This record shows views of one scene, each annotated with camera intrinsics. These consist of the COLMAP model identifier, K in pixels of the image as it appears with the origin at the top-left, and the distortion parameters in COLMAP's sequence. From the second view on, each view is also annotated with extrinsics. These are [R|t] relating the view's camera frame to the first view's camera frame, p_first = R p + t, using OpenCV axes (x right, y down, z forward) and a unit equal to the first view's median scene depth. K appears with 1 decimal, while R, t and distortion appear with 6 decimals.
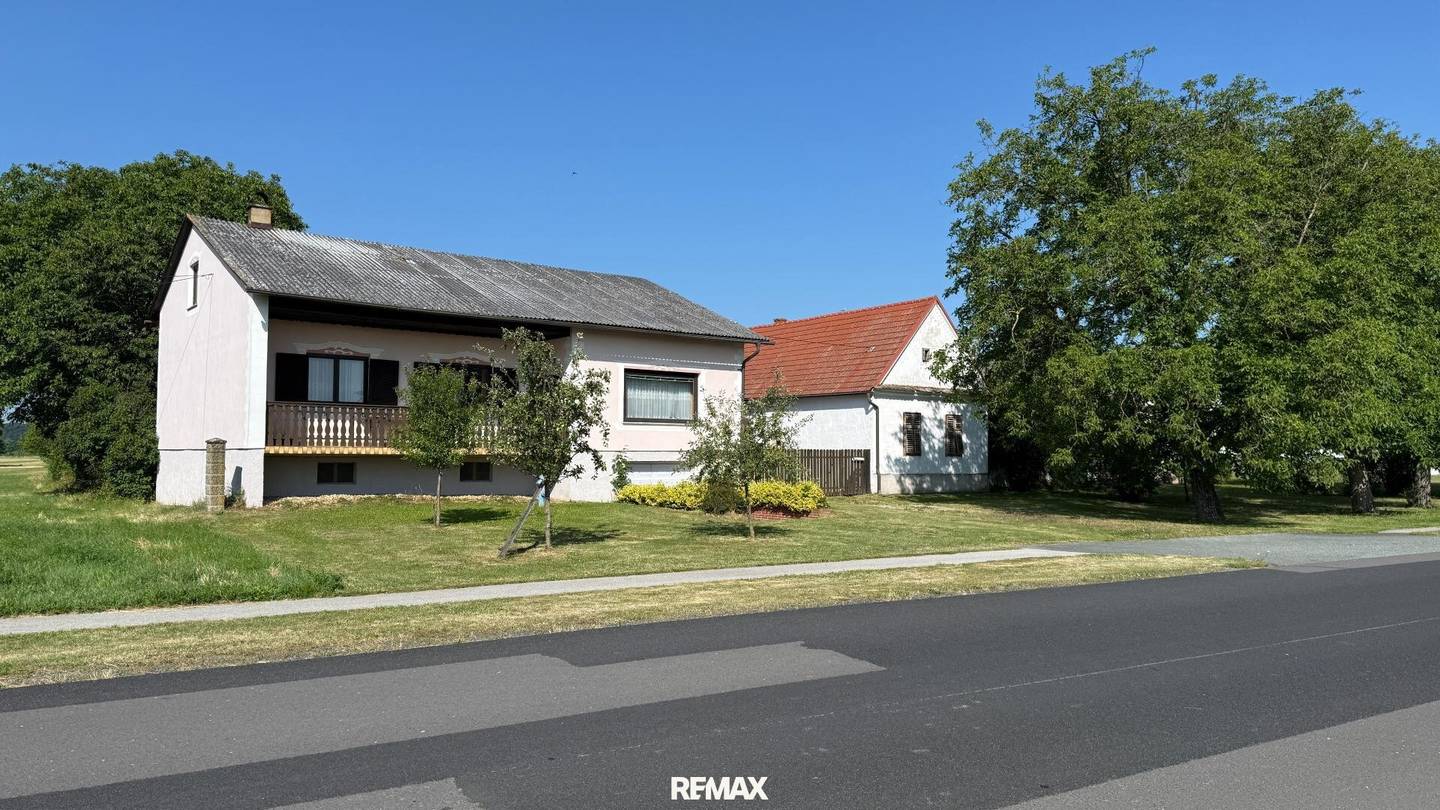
lens RADIAL K [[1078.3, 0, 720.0], [0, 1078.3, 405.0], [0, 0, 1]] dist [0.070236, -0.001744]
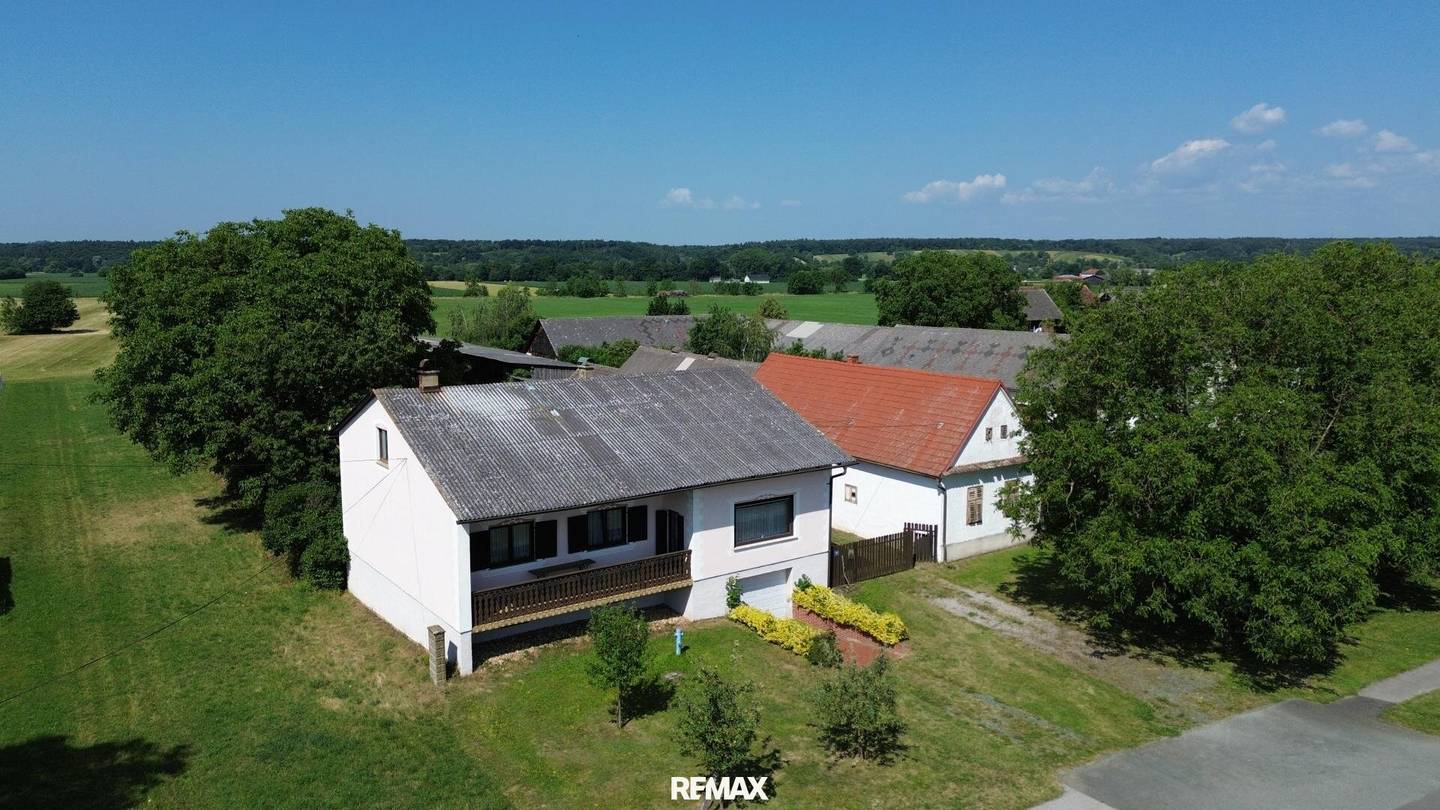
lens RADIAL K [[1132.1, 0, 725.3], [0, 1132.1, 404.0], [0, 0, 1]] dist [0.101666, -0.001065]
pose [[0.999526, -0.000915, -0.030784, -0.060867], [0.006739, 0.981836, 0.189611, -0.380609], [0.030051, -0.189728, 0.981377, -0.211618]]
